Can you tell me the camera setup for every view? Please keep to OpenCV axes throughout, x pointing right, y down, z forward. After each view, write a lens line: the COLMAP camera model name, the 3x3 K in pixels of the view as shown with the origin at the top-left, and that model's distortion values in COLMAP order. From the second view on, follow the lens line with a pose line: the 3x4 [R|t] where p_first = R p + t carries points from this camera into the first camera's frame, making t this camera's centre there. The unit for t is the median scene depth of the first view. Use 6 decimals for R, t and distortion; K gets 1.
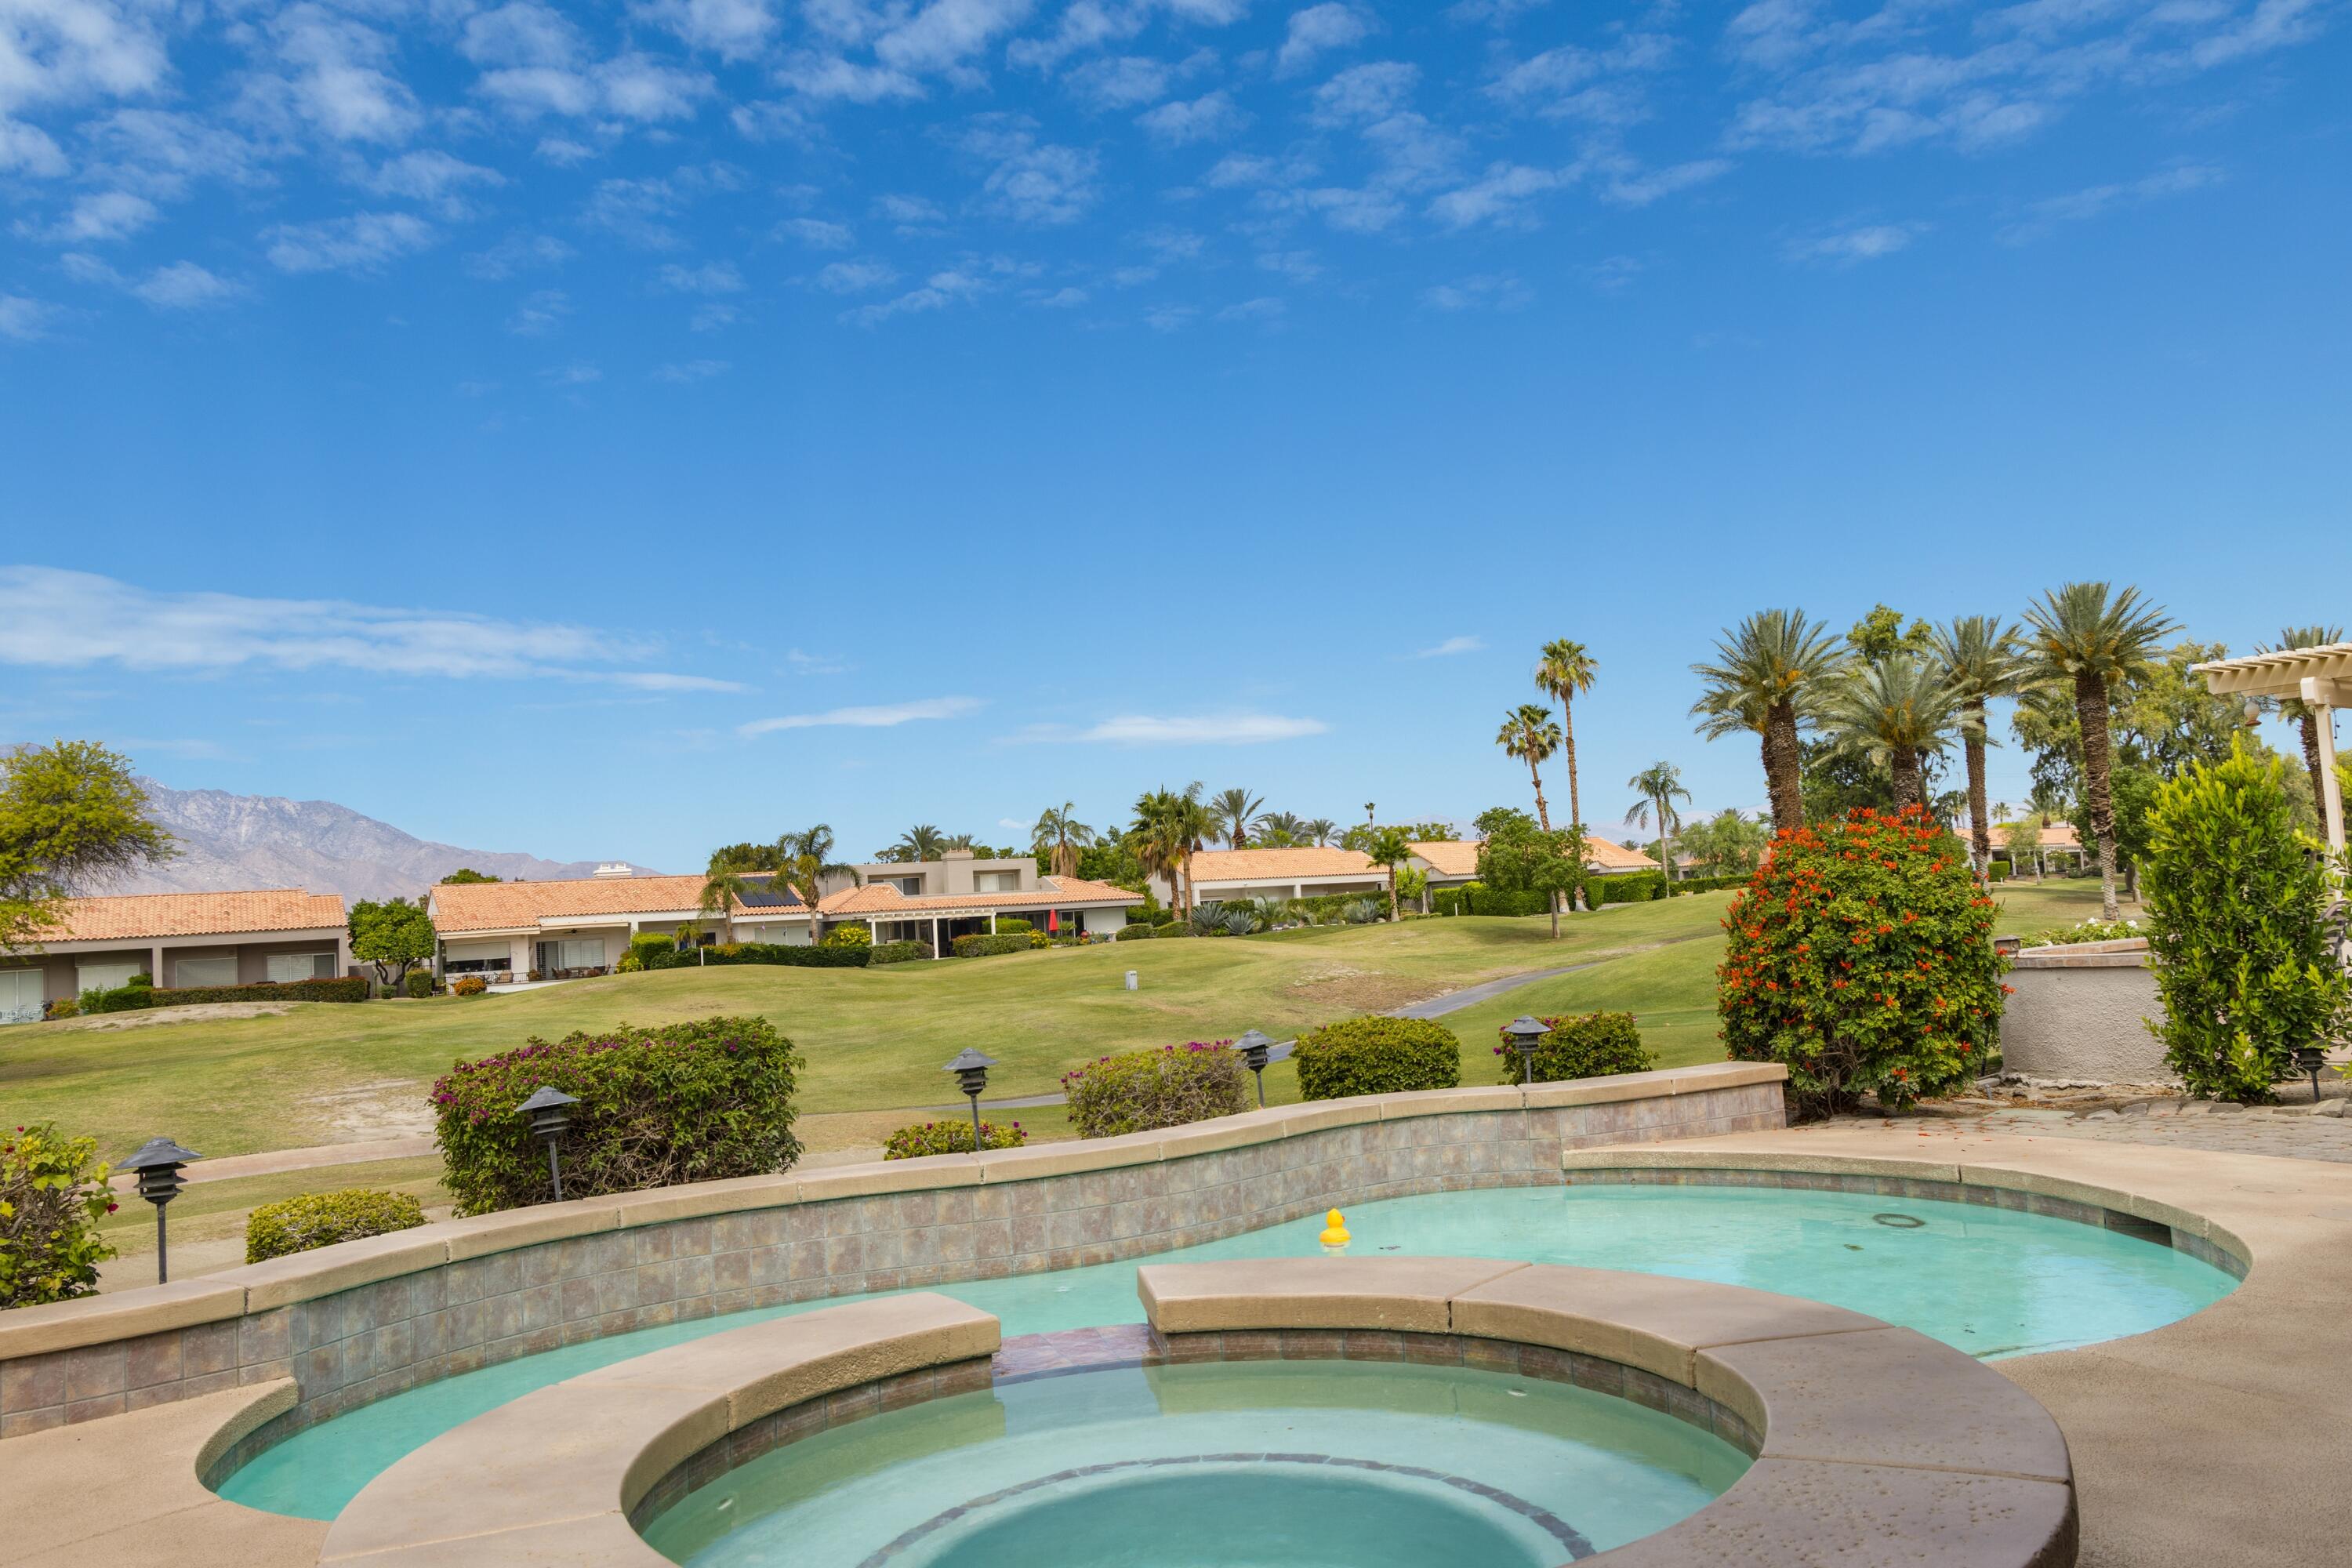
lens RADIAL K [[1768.5, 0, 1176.0], [0, 1768.5, 784.0], [0, 0, 1]] dist [0.005843, -0.004727]
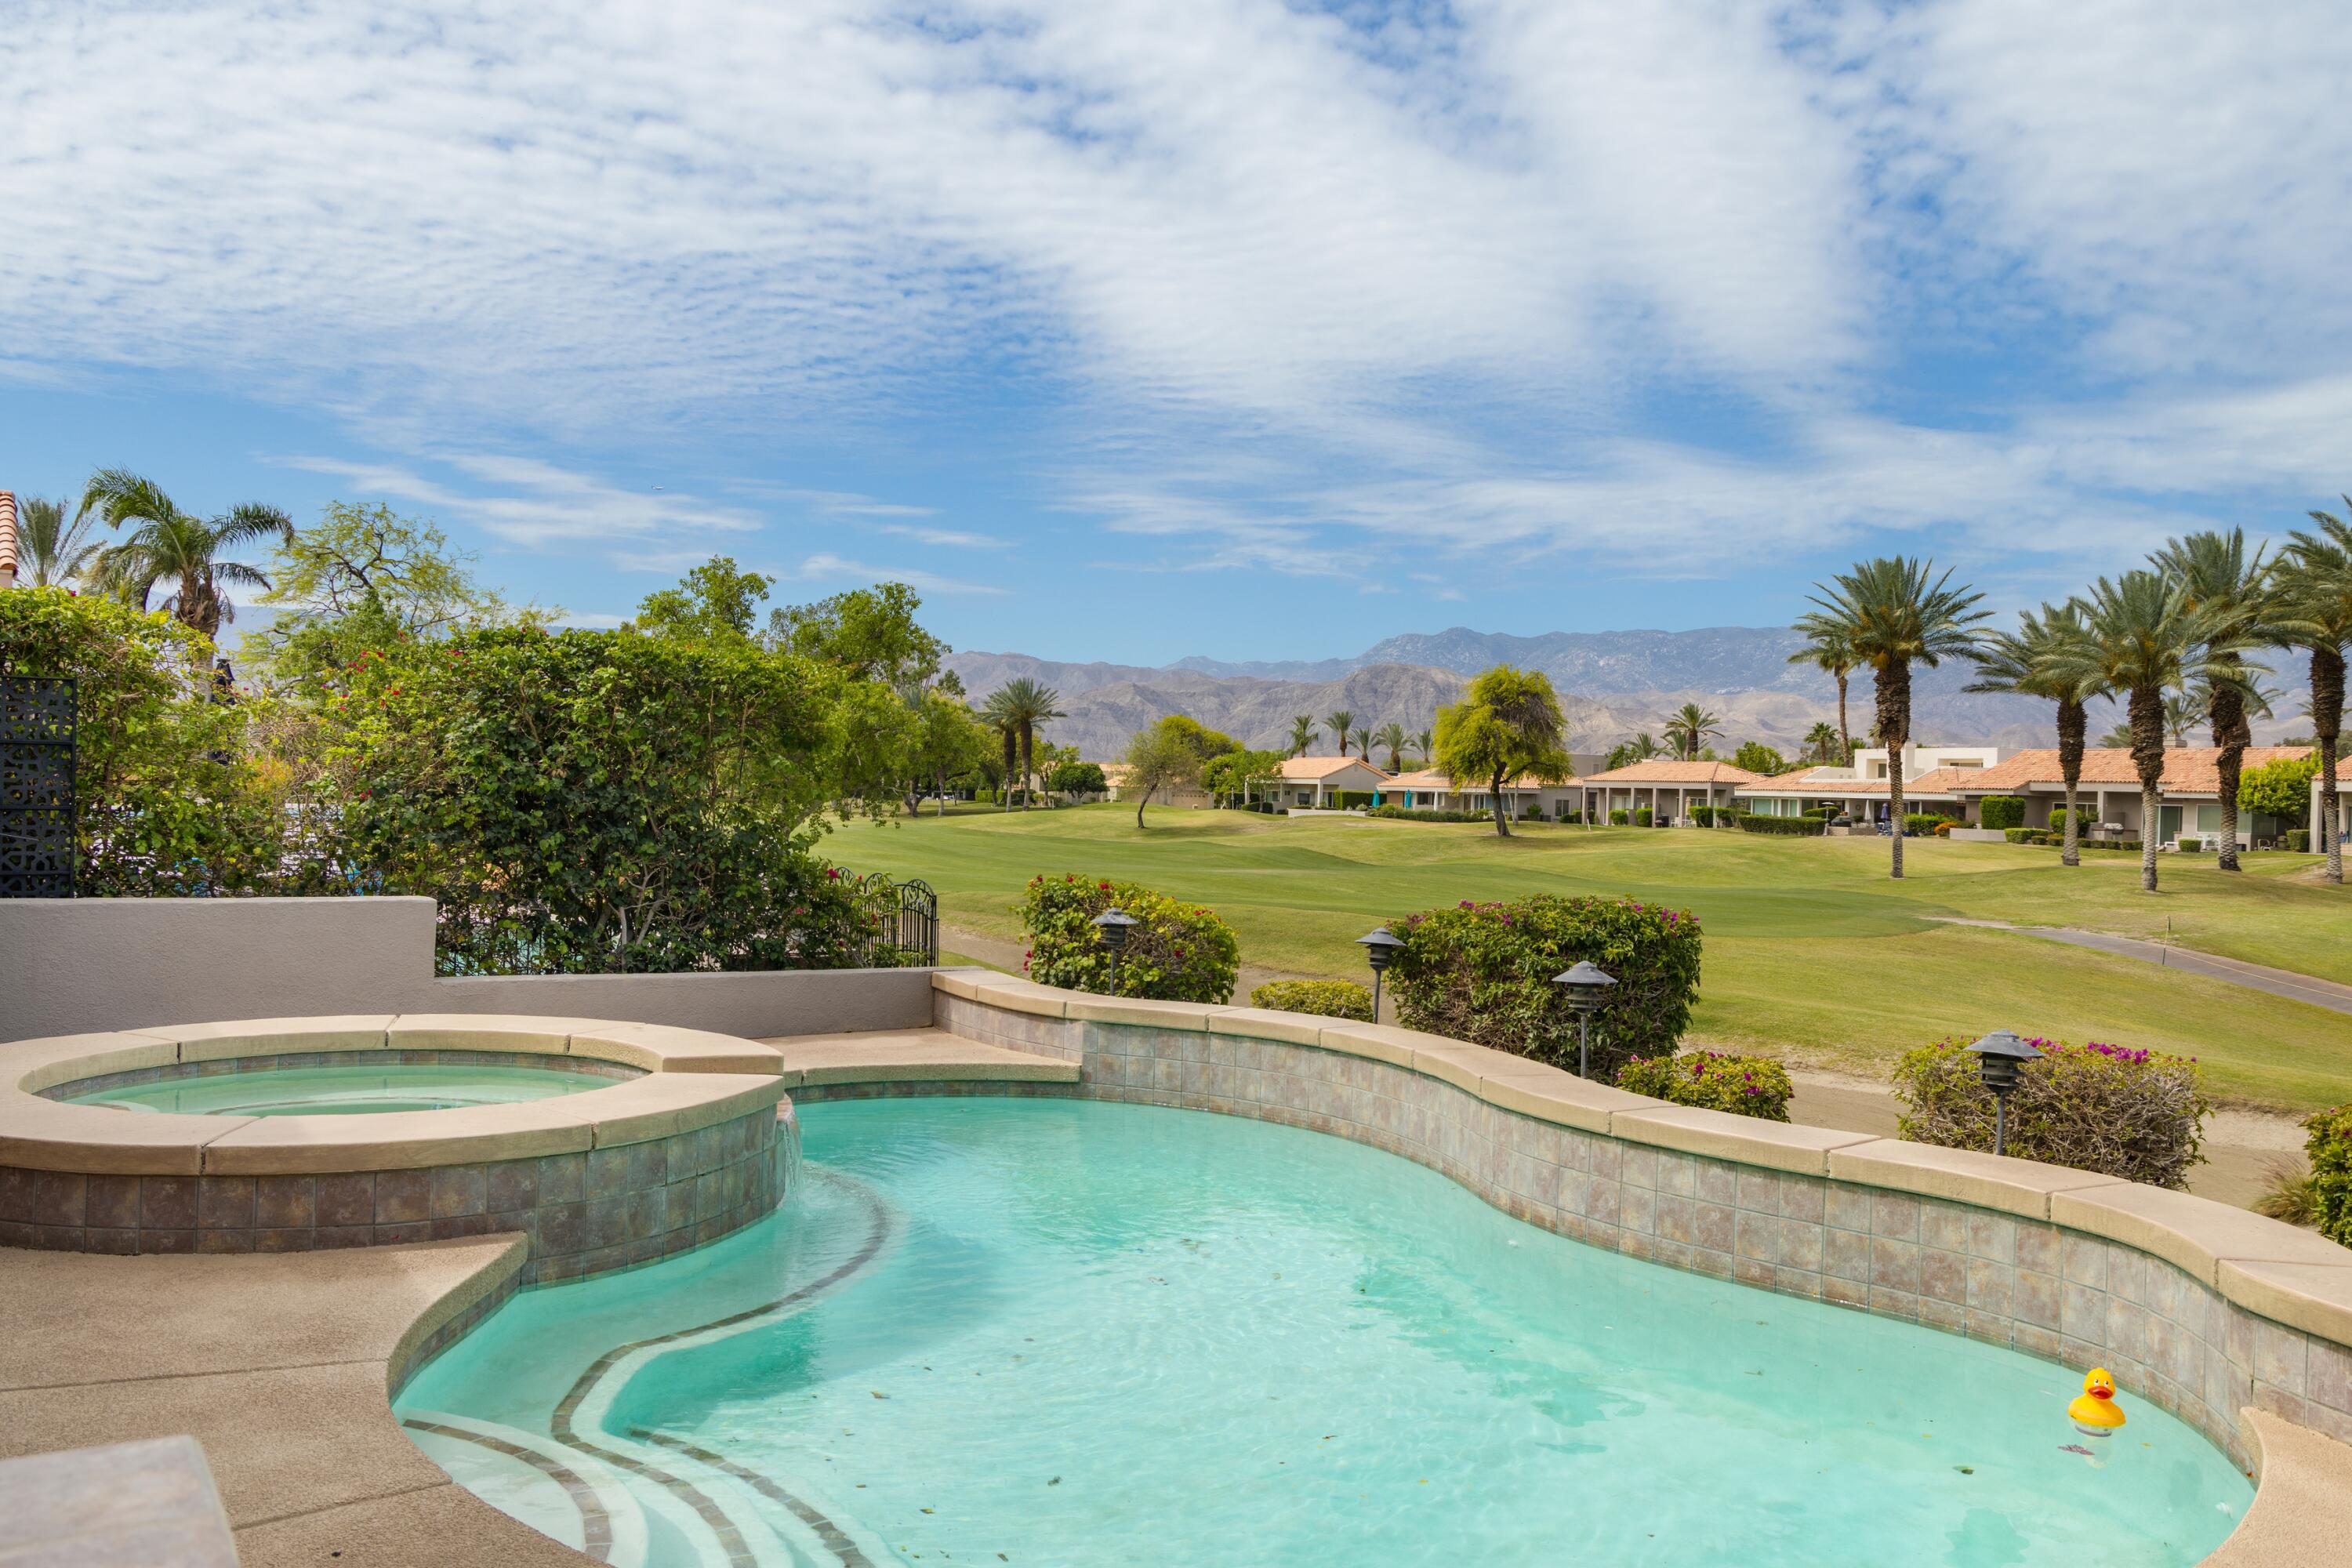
lens RADIAL K [[1768.5, 0, 1176.0], [0, 1768.5, 784.0], [0, 0, 1]] dist [0.005843, -0.004727]
pose [[-0.042425, 0.048115, -0.997940, 0.080527], [0.050071, 0.997687, 0.045974, 0.001112], [0.997844, -0.048018, -0.044736, 0.087885]]
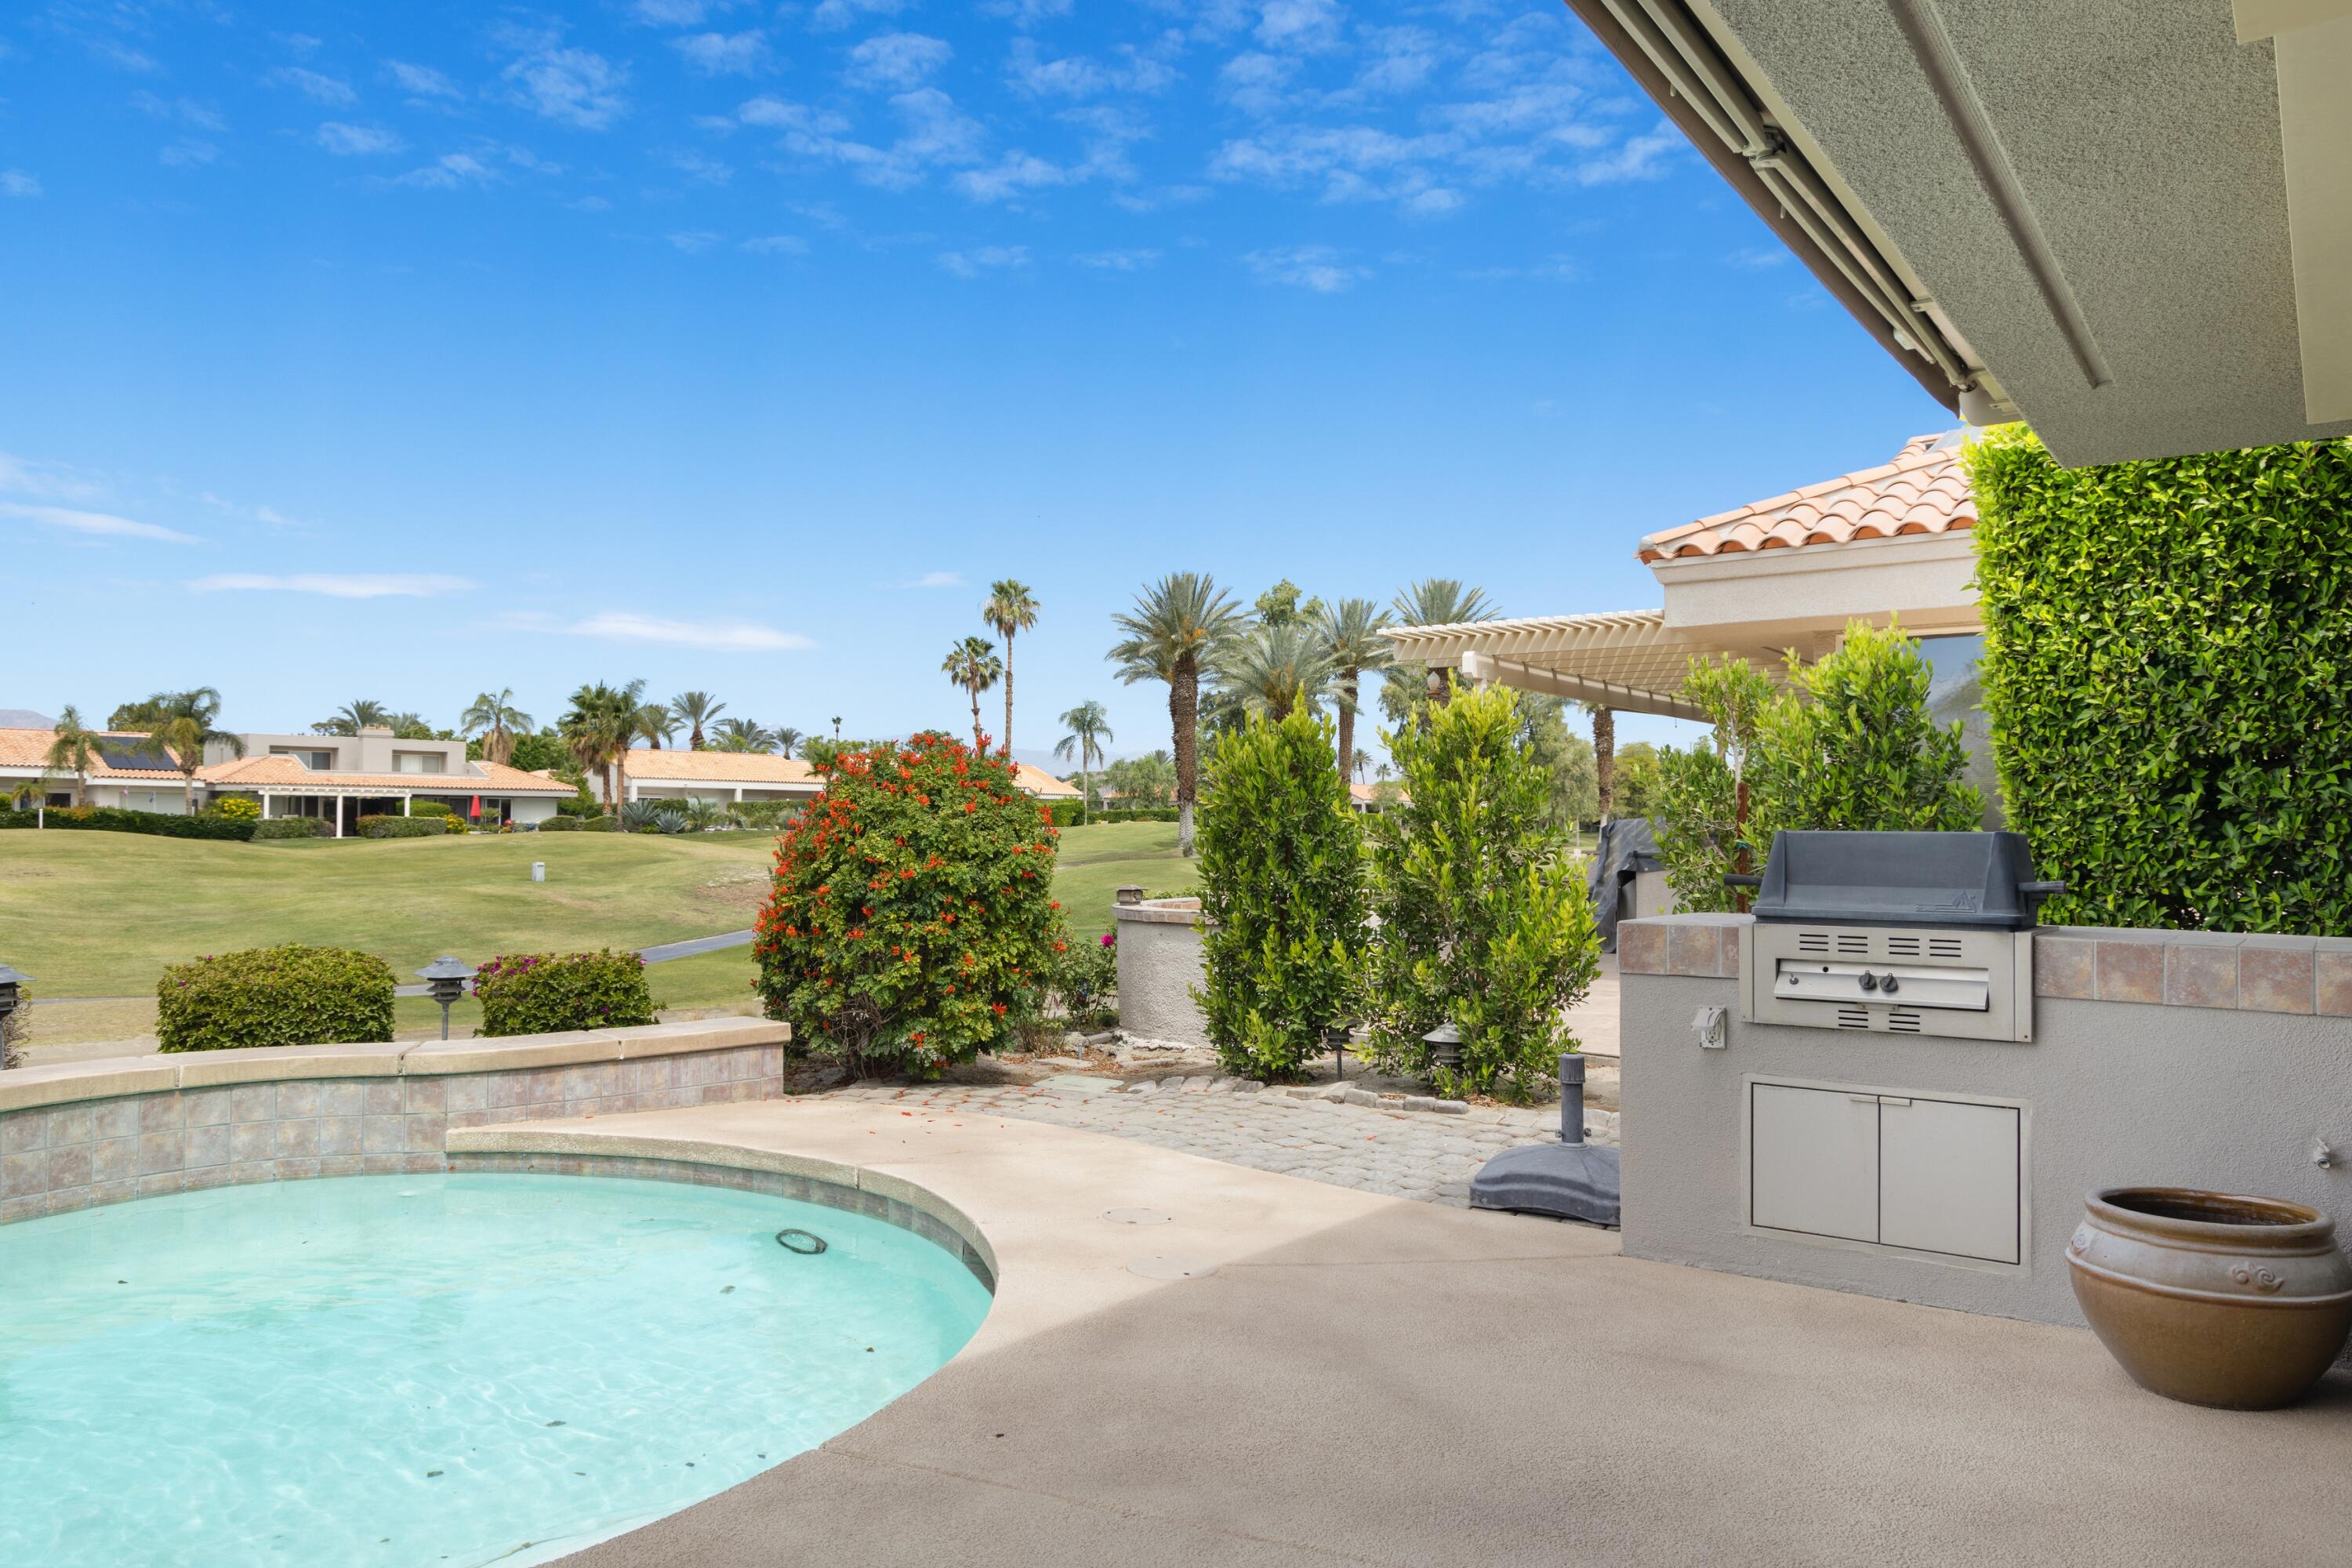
lens RADIAL K [[1635.2, 0, 1176.0], [0, 1635.2, 784.0], [0, 0, 1]] dist [0.007254, -0.000210]
pose [[0.949532, 0.074385, 0.304721, 0.034651], [-0.088624, 0.995514, 0.033144, 0.000030], [-0.300888, -0.058477, 0.951865, 0.025154]]
